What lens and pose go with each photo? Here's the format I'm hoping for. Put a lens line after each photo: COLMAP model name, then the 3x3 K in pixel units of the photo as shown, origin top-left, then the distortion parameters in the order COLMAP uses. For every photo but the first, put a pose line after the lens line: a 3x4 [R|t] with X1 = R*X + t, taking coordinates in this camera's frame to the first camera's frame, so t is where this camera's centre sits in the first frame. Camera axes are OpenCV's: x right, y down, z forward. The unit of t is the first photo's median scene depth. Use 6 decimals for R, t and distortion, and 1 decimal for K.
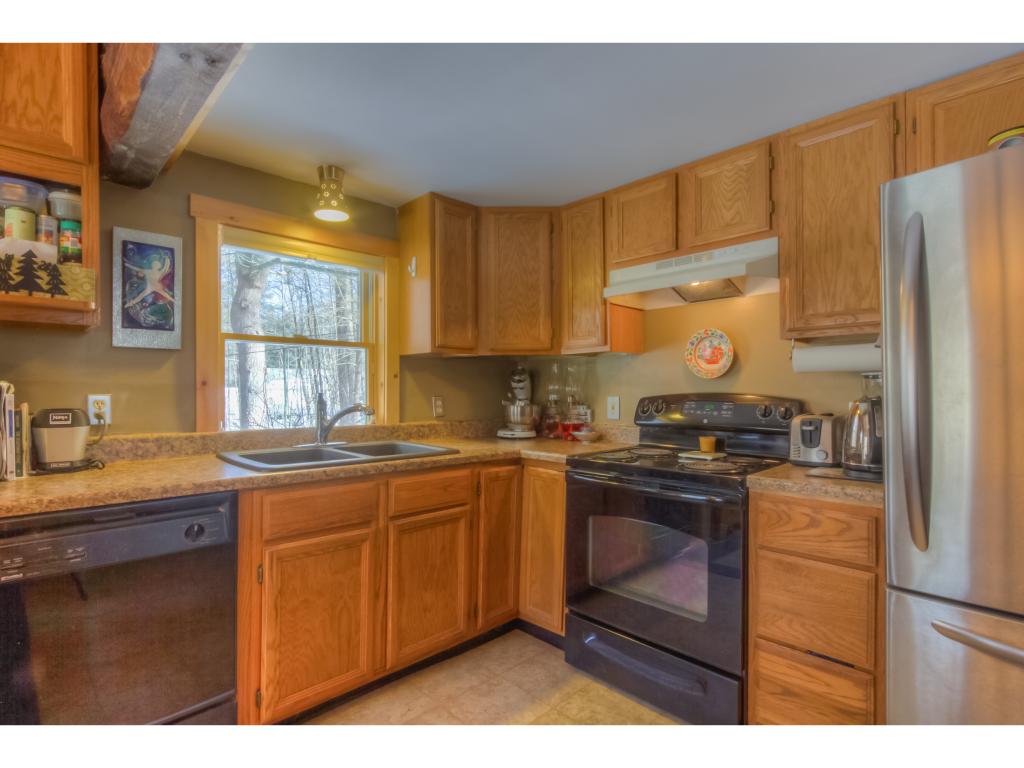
lens RADIAL K [[526.6, 0, 512.0], [0, 526.6, 384.0], [0, 0, 1]] dist [-0.001671, -0.000387]
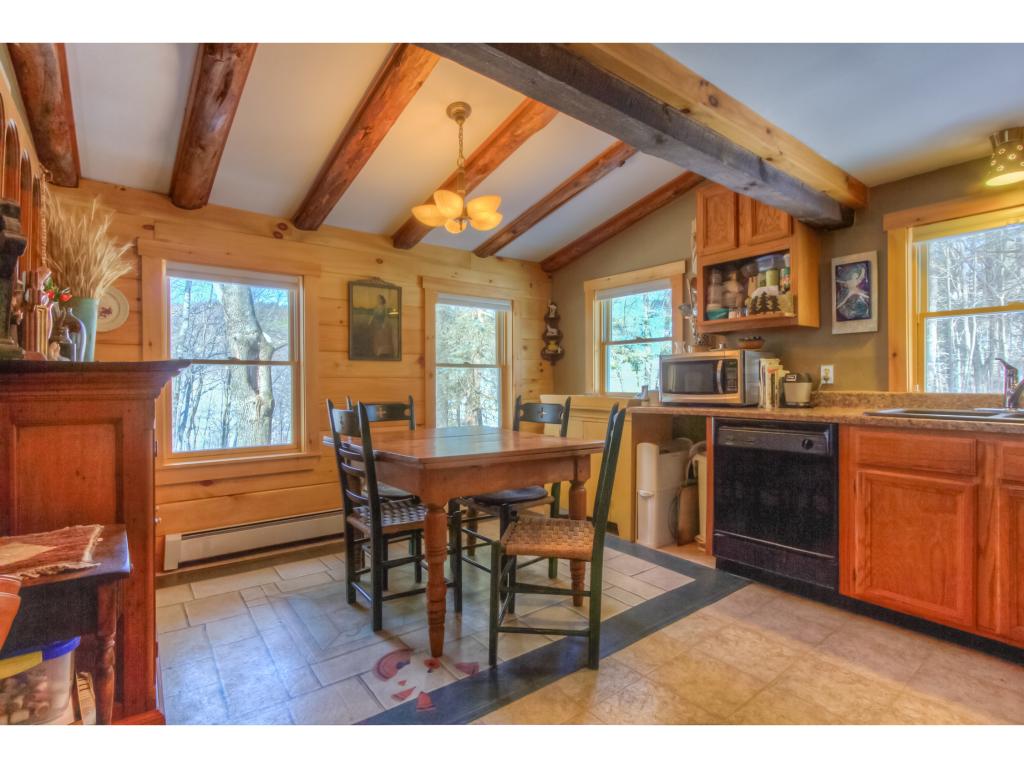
lens RADIAL K [[494.3, 0, 512.0], [0, 494.3, 384.0], [0, 0, 1]] dist [-0.000874, -0.000081]
pose [[-0.134499, -0.004873, -0.990902, 0.826315], [0.008805, 0.999943, -0.006113, 0.076114], [0.990875, -0.009547, -0.134448, 0.236804]]
